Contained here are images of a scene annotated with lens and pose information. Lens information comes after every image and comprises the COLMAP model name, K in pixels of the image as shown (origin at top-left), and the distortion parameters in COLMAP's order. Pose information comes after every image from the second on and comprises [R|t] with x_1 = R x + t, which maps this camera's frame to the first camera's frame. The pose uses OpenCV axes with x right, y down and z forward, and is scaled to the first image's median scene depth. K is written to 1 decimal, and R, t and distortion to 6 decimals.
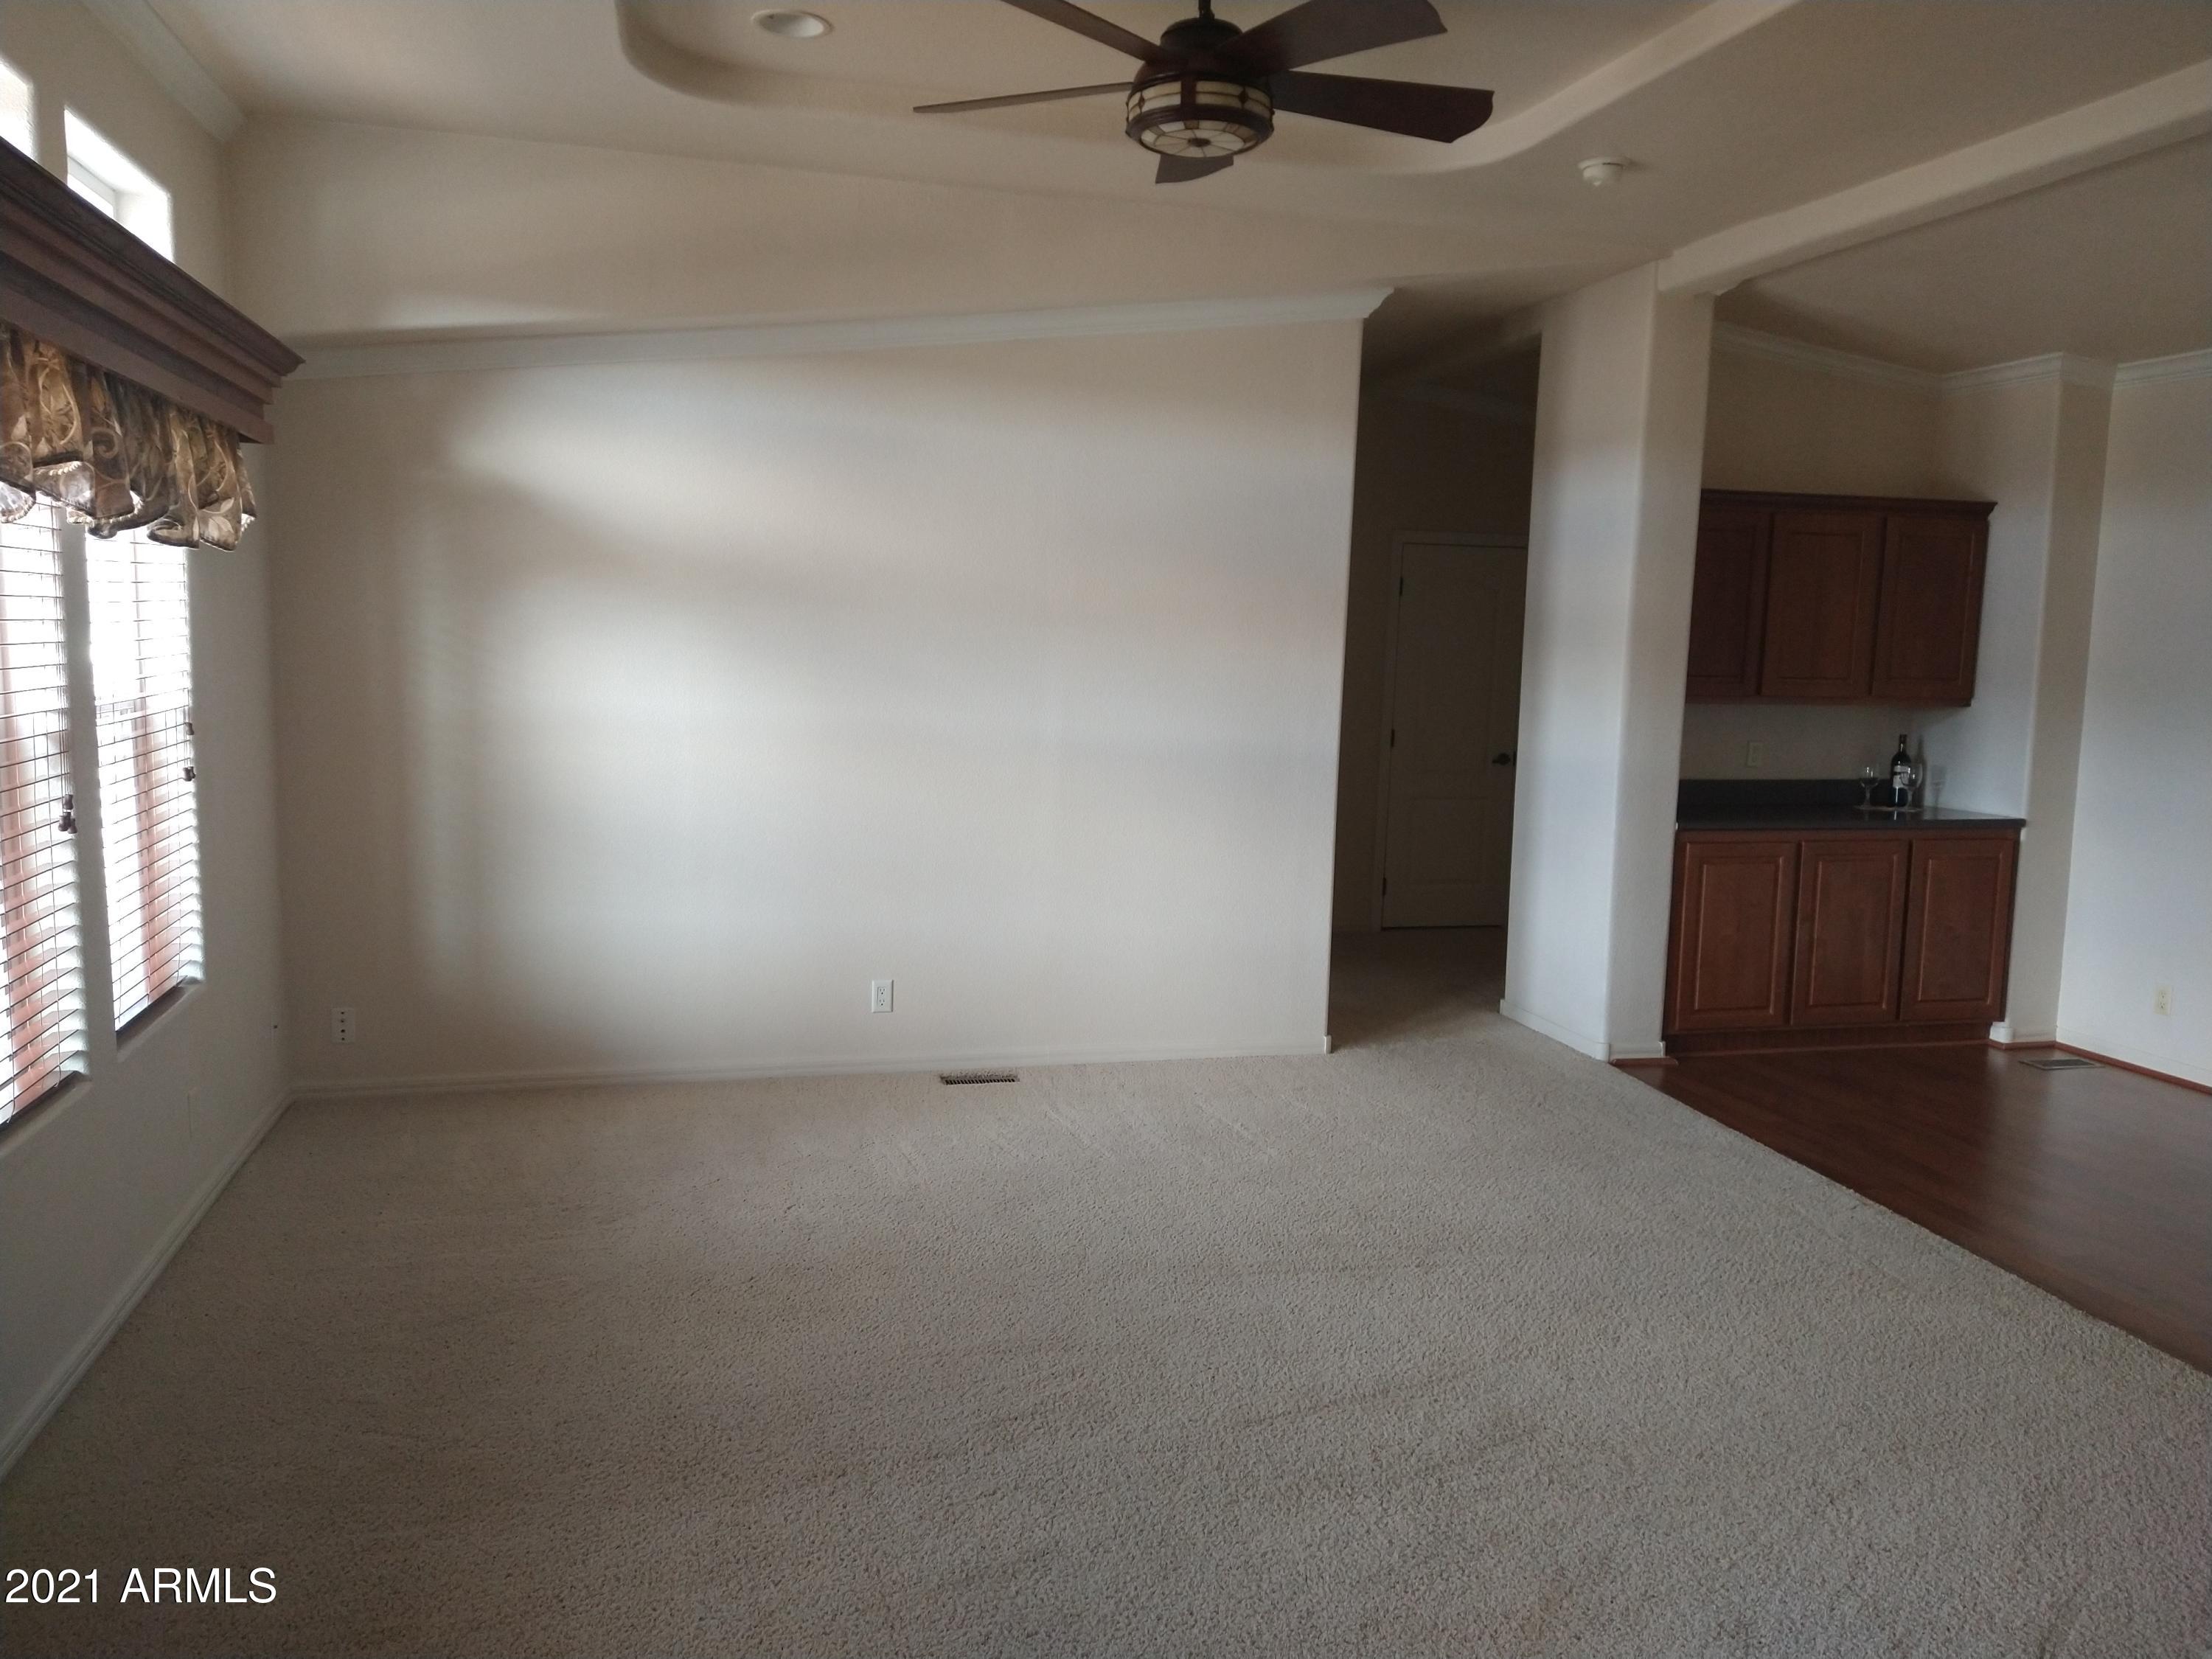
lens RADIAL K [[1650.9, 0, 1106.0], [0, 1650.9, 829.5], [0, 0, 1]] dist [0.112887, -0.163618]
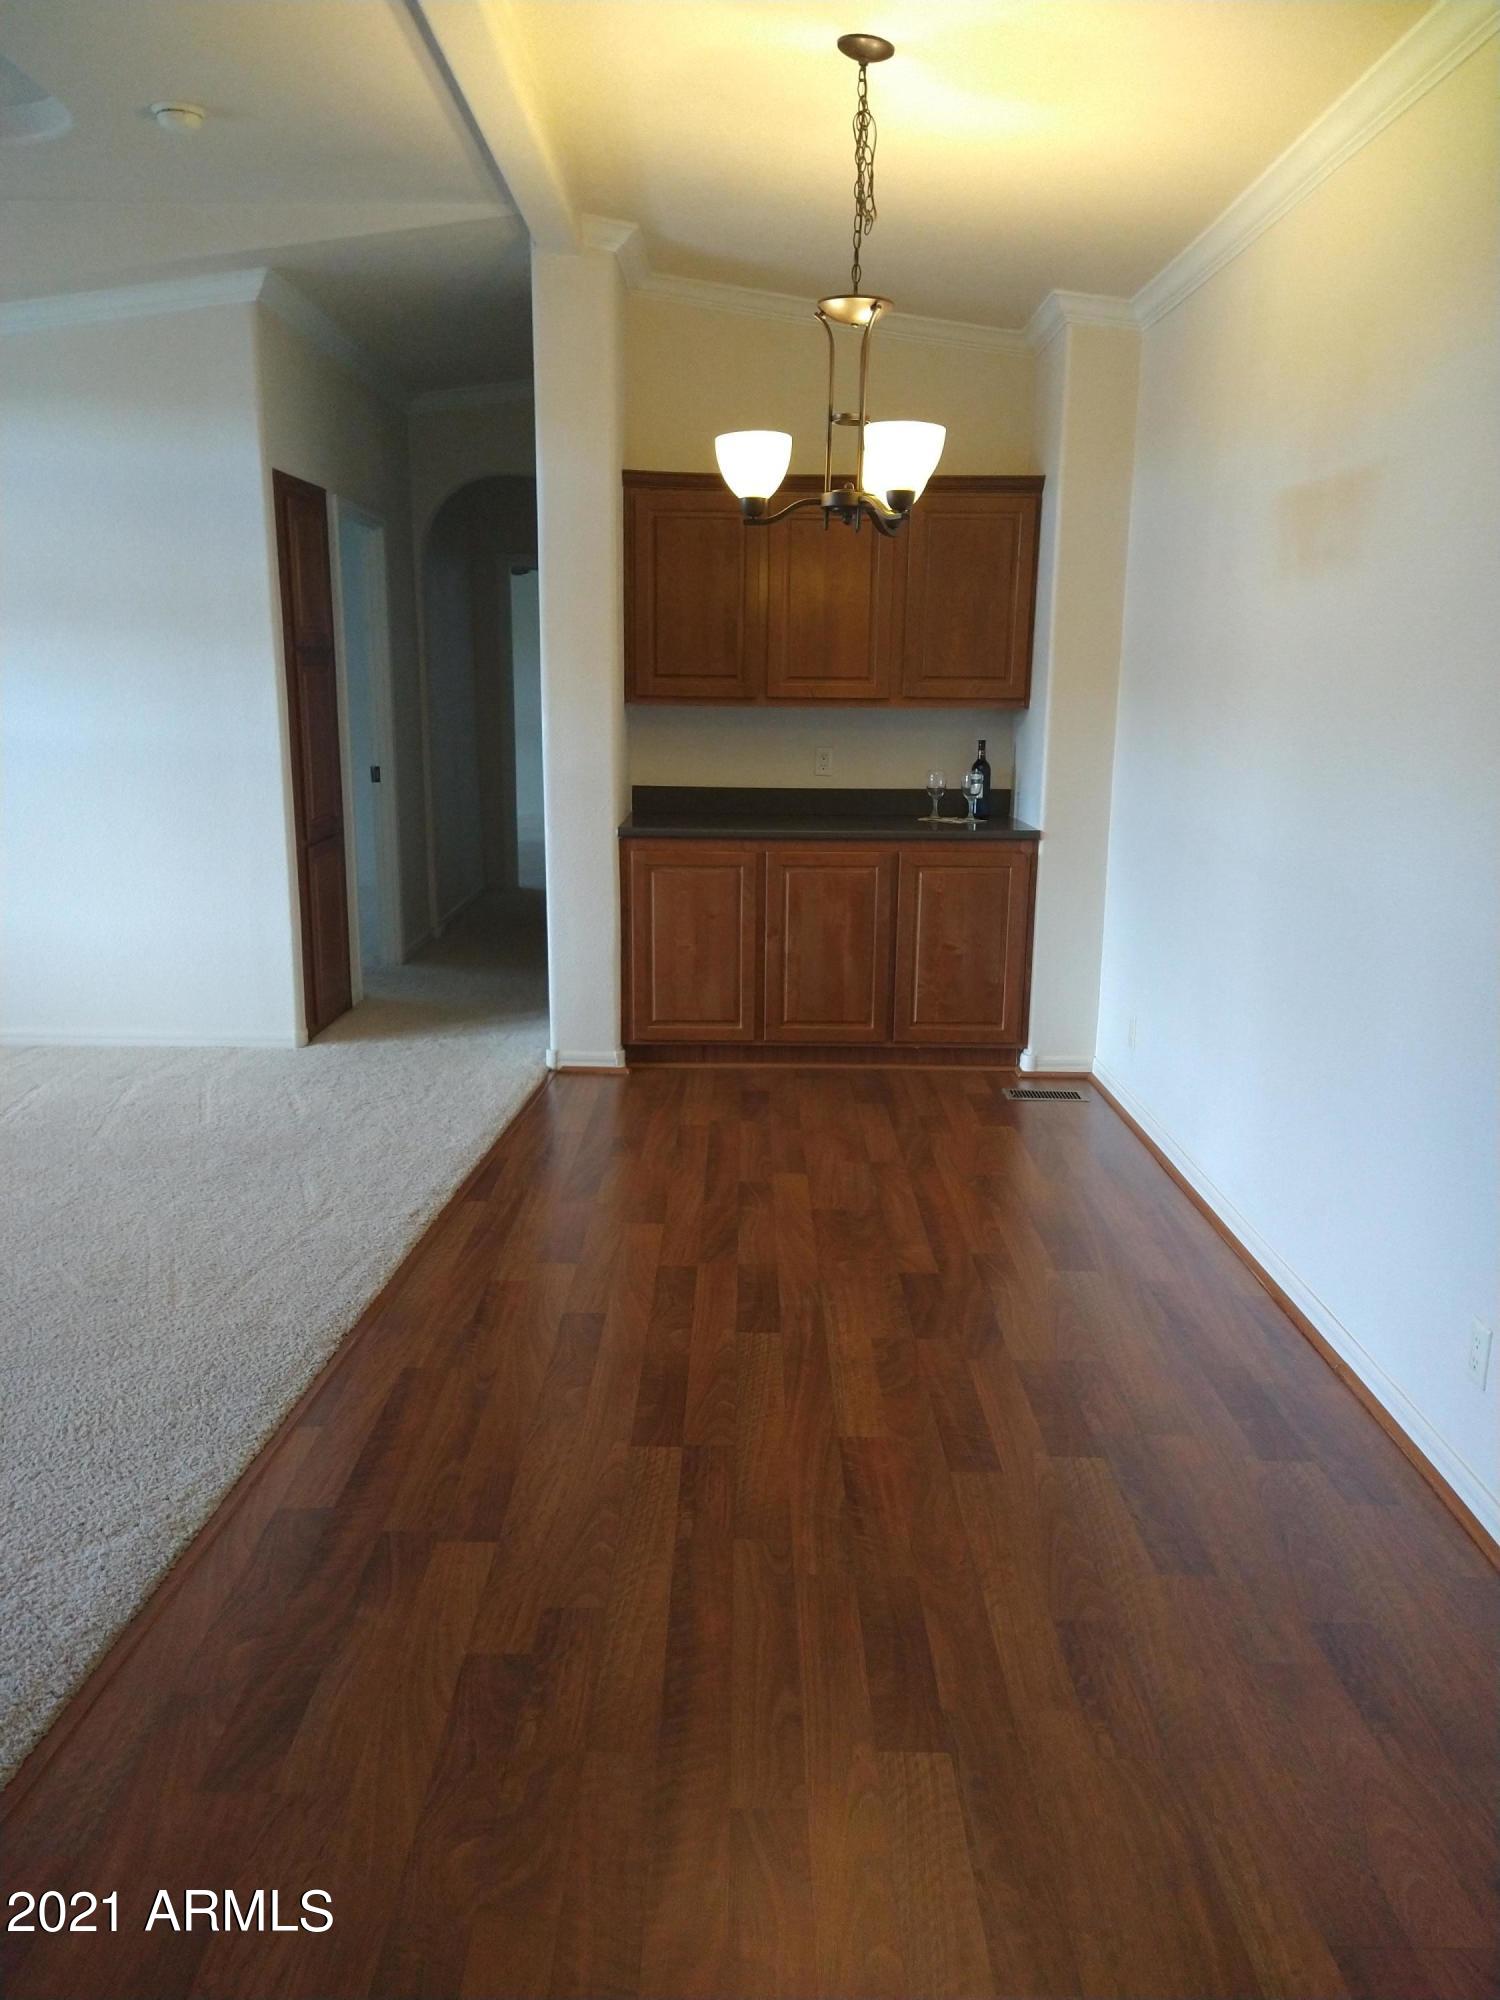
lens RADIAL K [[1492.6, 0, 742.7], [0, 1492.6, 1002.3], [0, 0, 1]] dist [0.112887, -0.163618]
pose [[0.964323, 0.044302, -0.260994, 0.620696], [-0.018073, 0.994615, 0.102053, 0.006273], [0.264109, -0.093695, 0.959931, 0.164251]]
